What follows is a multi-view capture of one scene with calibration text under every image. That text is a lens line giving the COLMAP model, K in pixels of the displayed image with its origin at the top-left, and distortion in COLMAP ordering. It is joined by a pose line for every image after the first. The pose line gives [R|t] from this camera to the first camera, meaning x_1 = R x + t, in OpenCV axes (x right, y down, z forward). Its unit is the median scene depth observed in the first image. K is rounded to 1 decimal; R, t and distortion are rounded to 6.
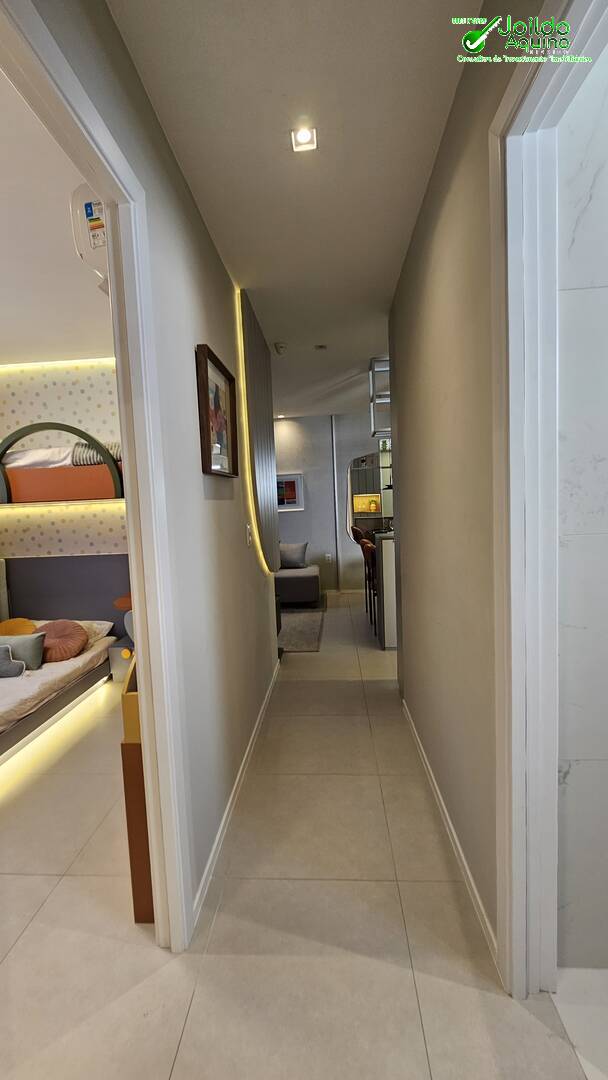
lens RADIAL K [[443.3, 0, 301.3], [0, 443.3, 539.4], [0, 0, 1]] dist [-0.003762, 0.000514]
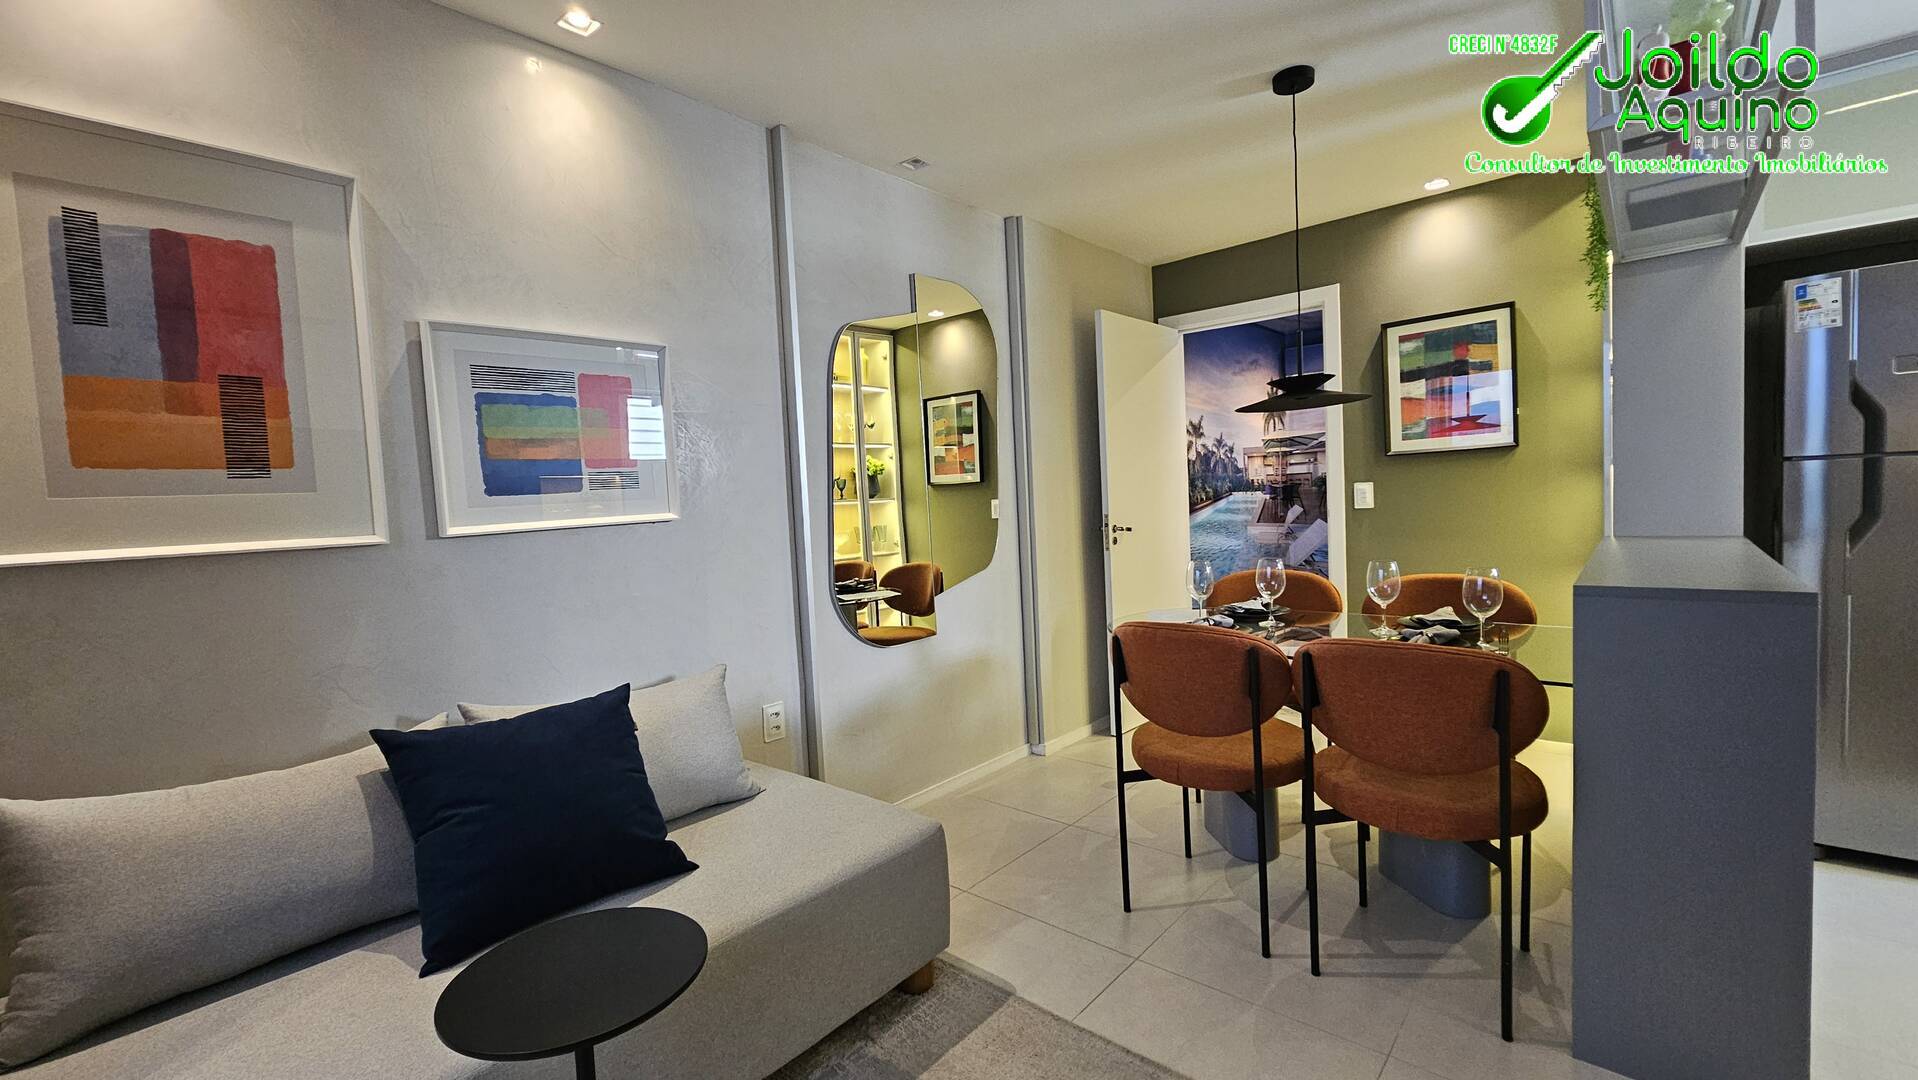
lens RADIAL K [[787.3, 0, 961.3], [0, 787.3, 542.9], [0, 0, 1]] dist [-0.003762, 0.000514]
pose [[0.605227, -0.030094, 0.795484, -0.222735], [0.085811, 0.995929, -0.027611, -0.033770], [-0.791415, 0.084972, 0.605345, 0.693238]]
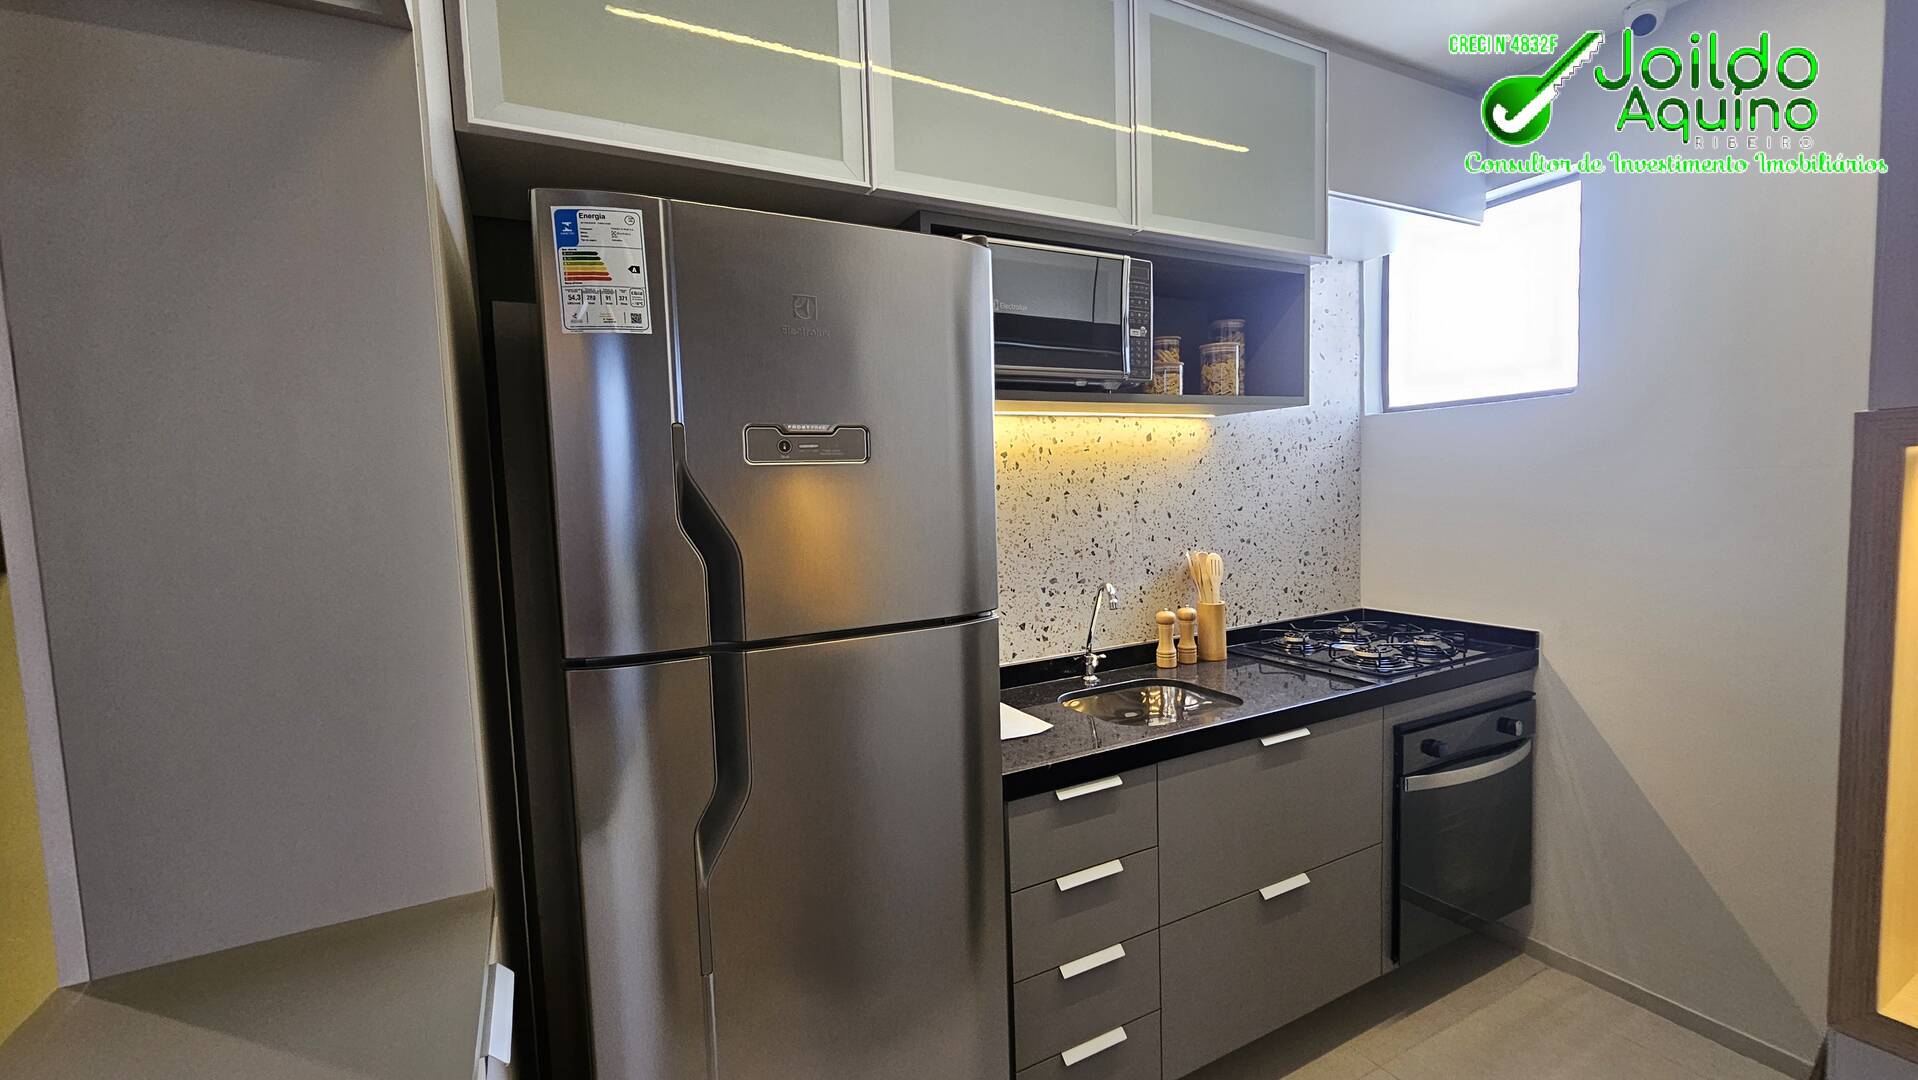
lens RADIAL K [[787.3, 0, 951.5], [0, 787.3, 541.8], [0, 0, 1]] dist [-0.003762, 0.000514]
pose [[-0.523616, 0.000689, 0.851954, 0.183304], [0.126752, 0.988933, 0.077103, -0.077431], [-0.842473, 0.148359, -0.517909, 0.612081]]
